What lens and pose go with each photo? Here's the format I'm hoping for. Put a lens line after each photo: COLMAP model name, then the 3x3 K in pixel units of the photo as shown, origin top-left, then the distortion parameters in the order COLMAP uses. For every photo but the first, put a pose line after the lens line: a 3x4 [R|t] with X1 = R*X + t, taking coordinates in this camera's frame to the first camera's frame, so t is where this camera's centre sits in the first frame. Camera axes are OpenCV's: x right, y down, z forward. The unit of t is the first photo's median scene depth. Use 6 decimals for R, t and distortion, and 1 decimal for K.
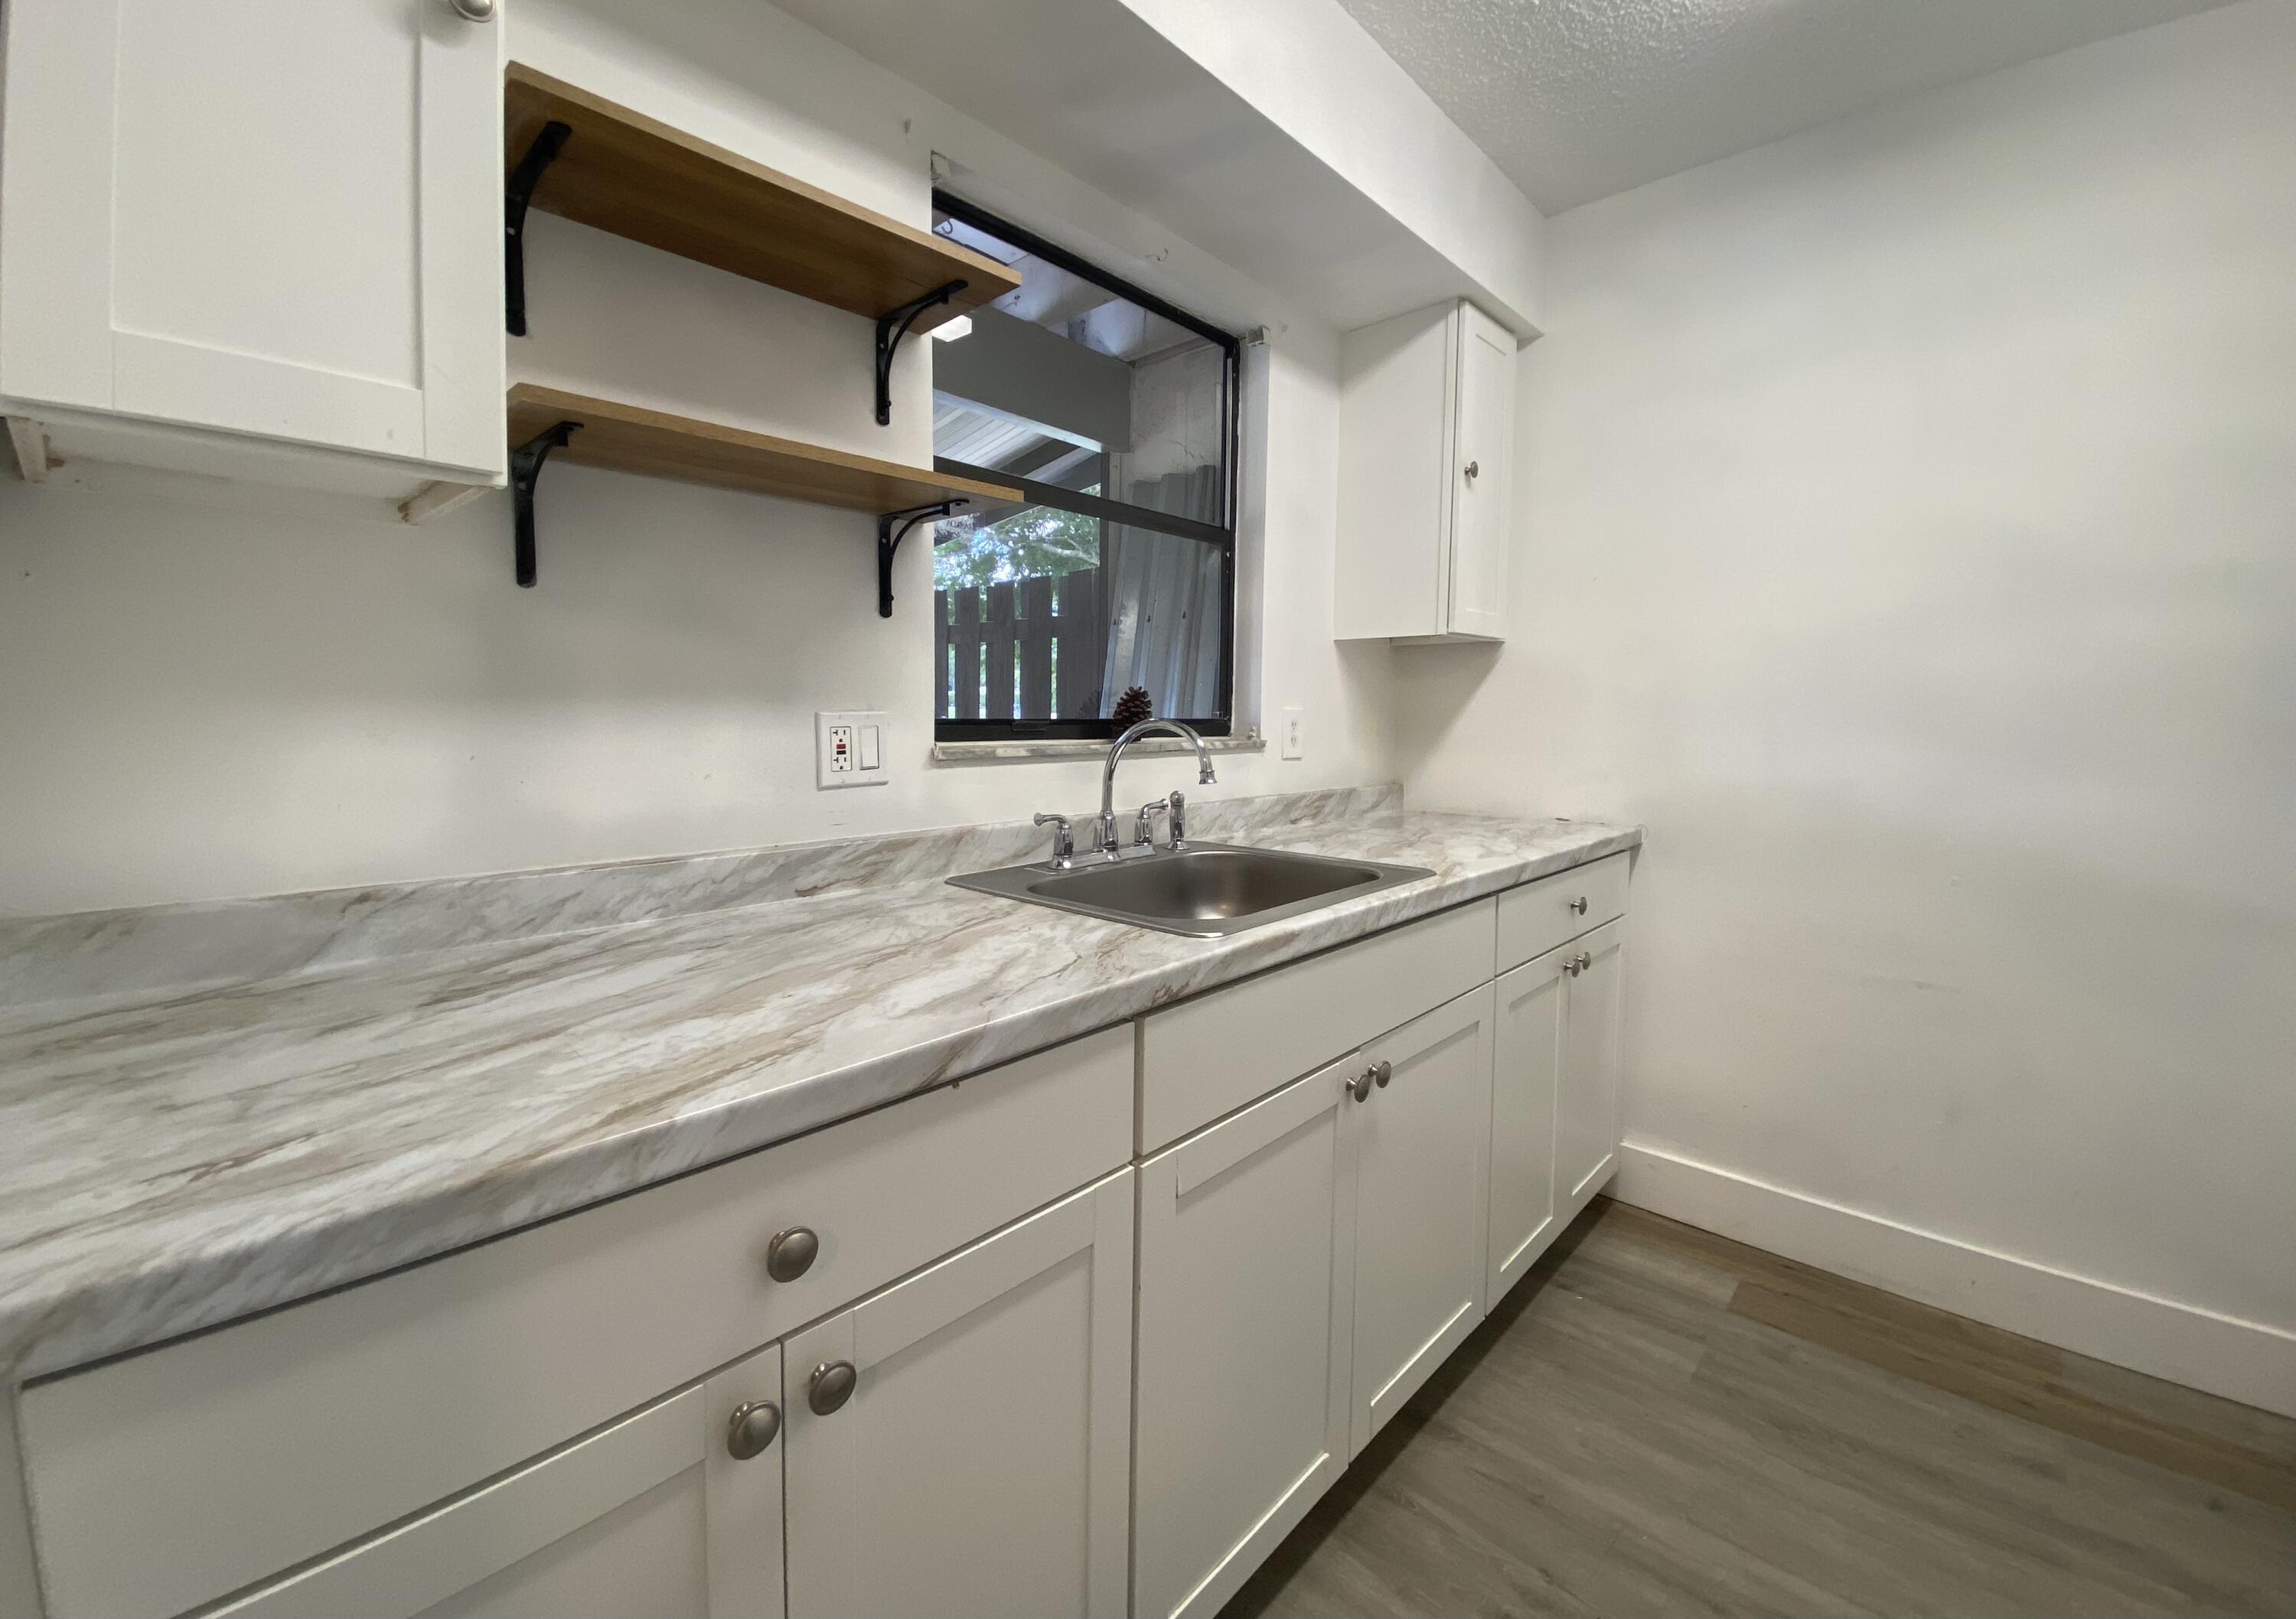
lens RADIAL K [[926.4, 0, 1146.3], [0, 926.4, 767.0], [0, 0, 1]] dist [0.039993, -0.027576]
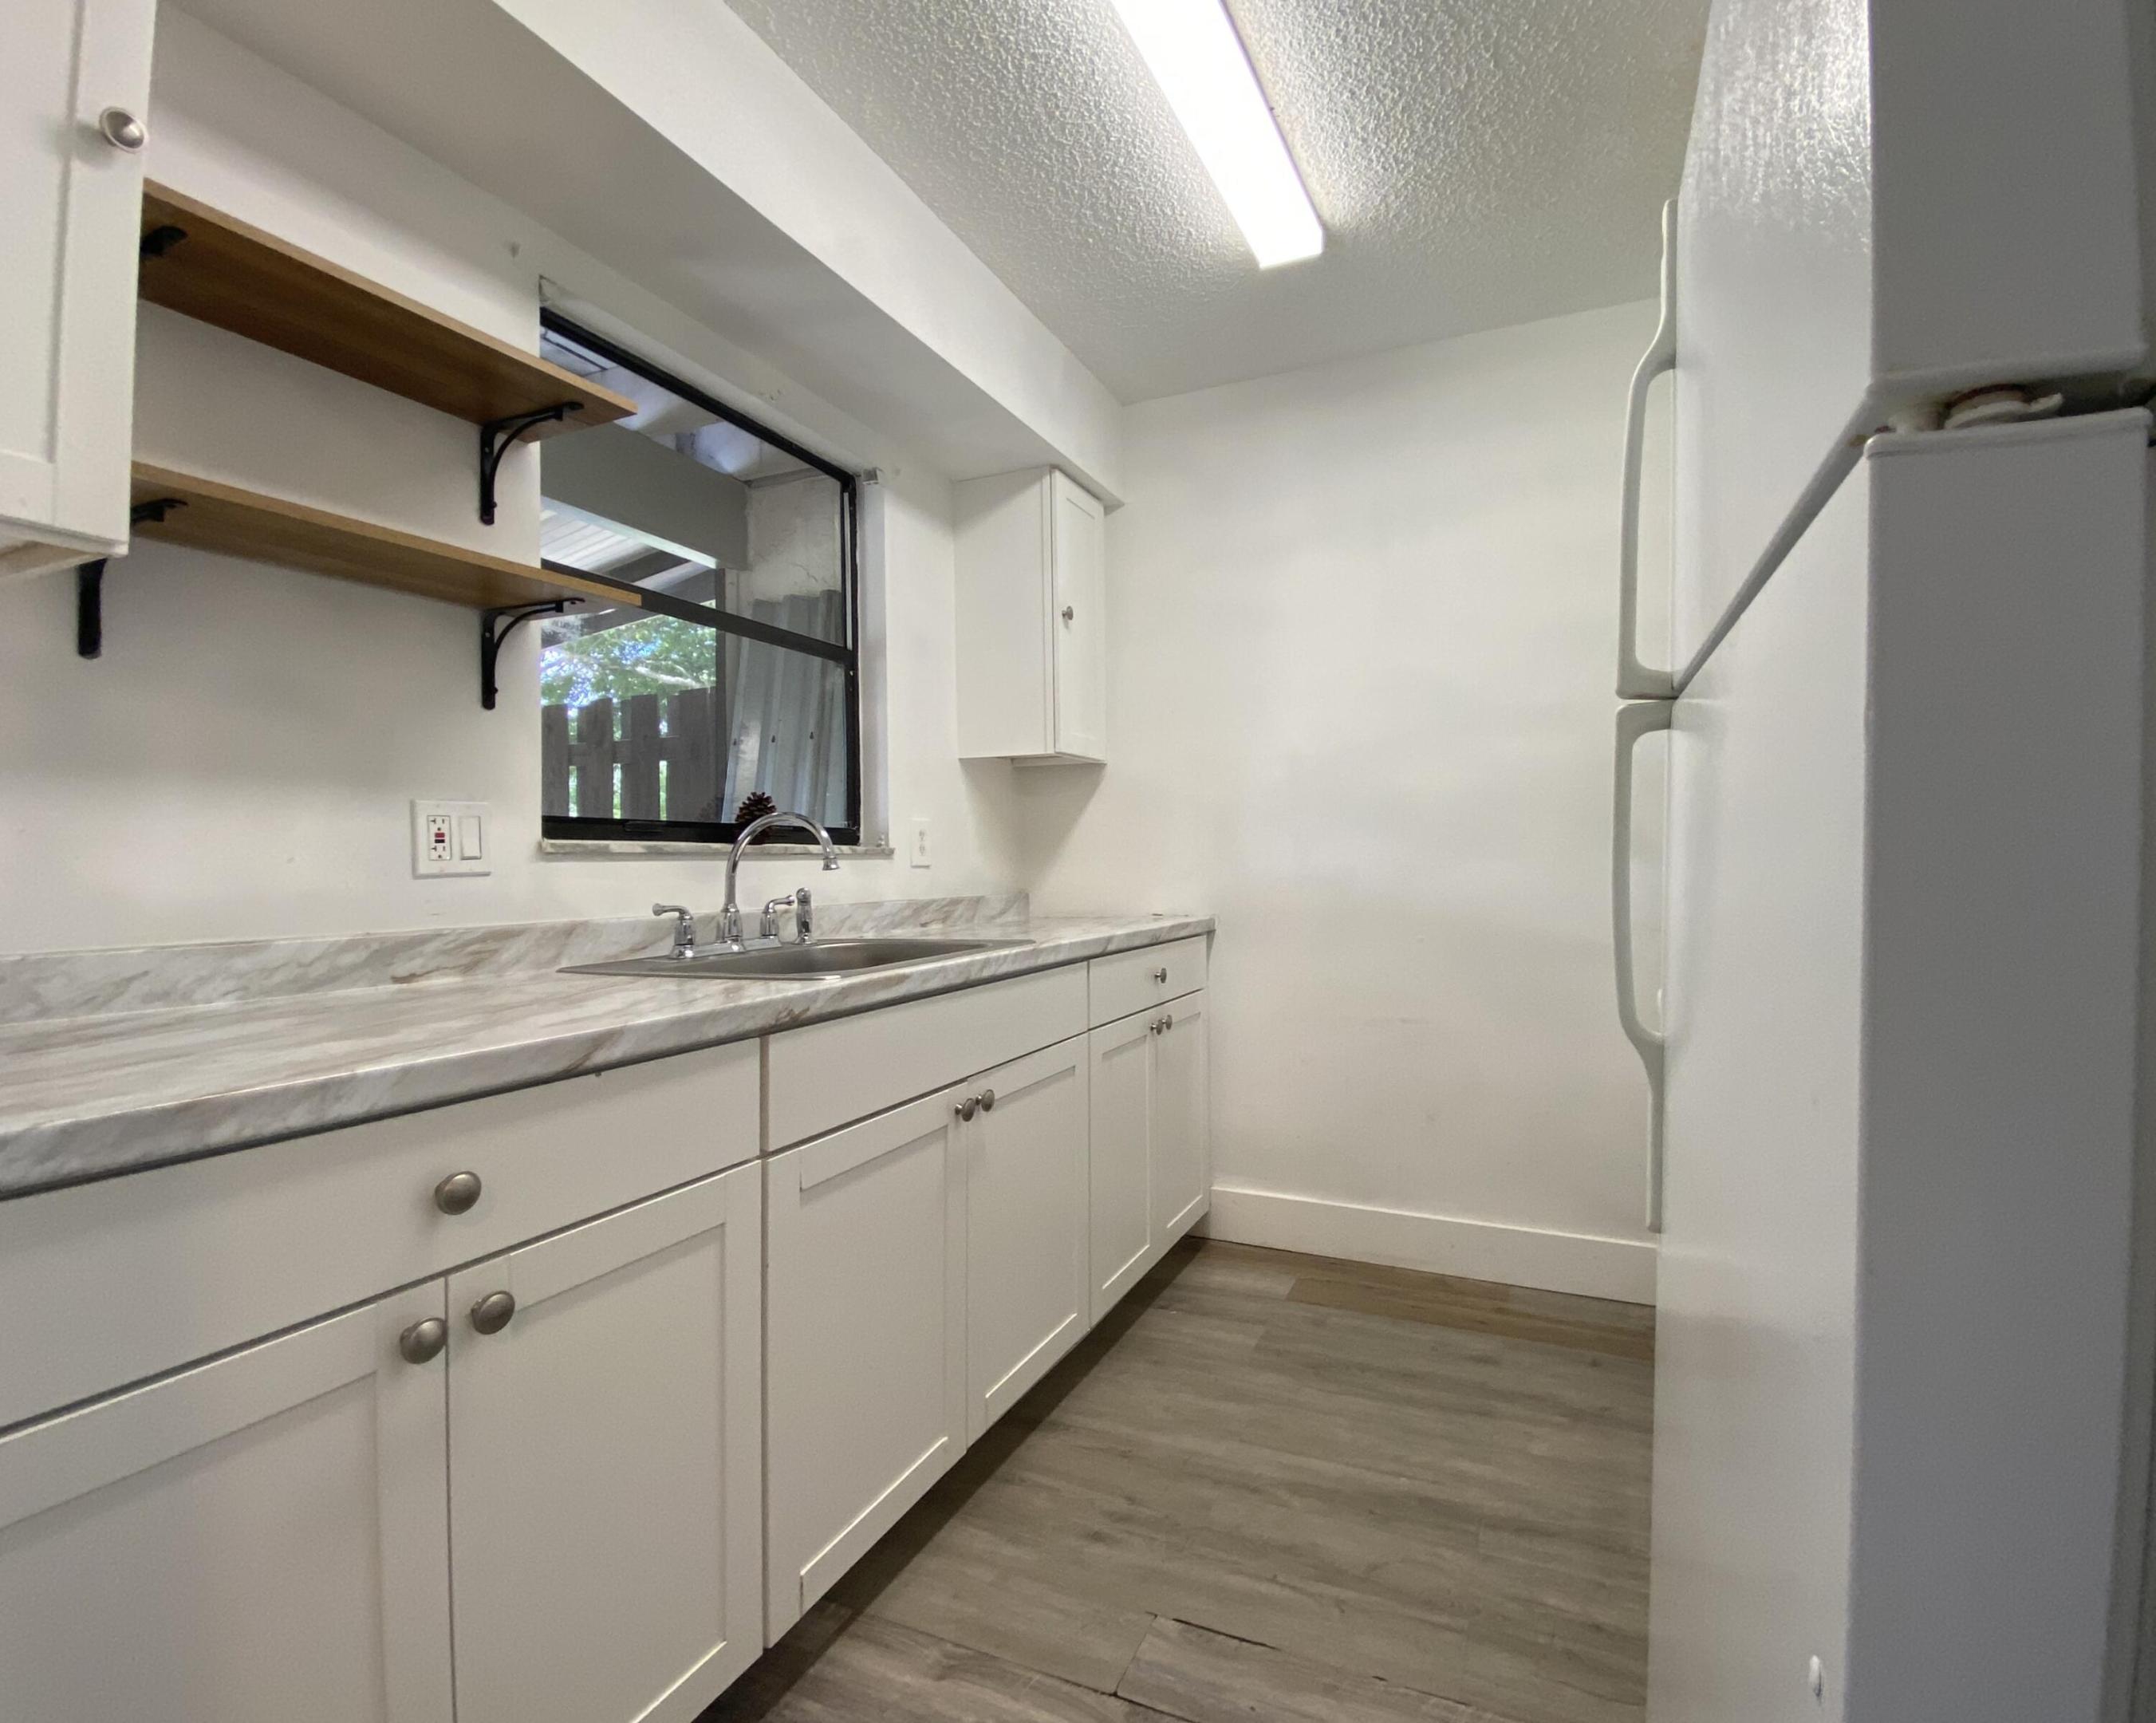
lens RADIAL K [[999.5, 0, 1148.5], [0, 999.5, 858.6], [0, 0, 1]] dist [0.018079, -0.020410]
pose [[0.936753, -0.018266, 0.349514, 0.005493], [0.040569, 0.997573, -0.056597, 0.080166], [-0.347632, 0.067196, 0.935220, -0.225393]]
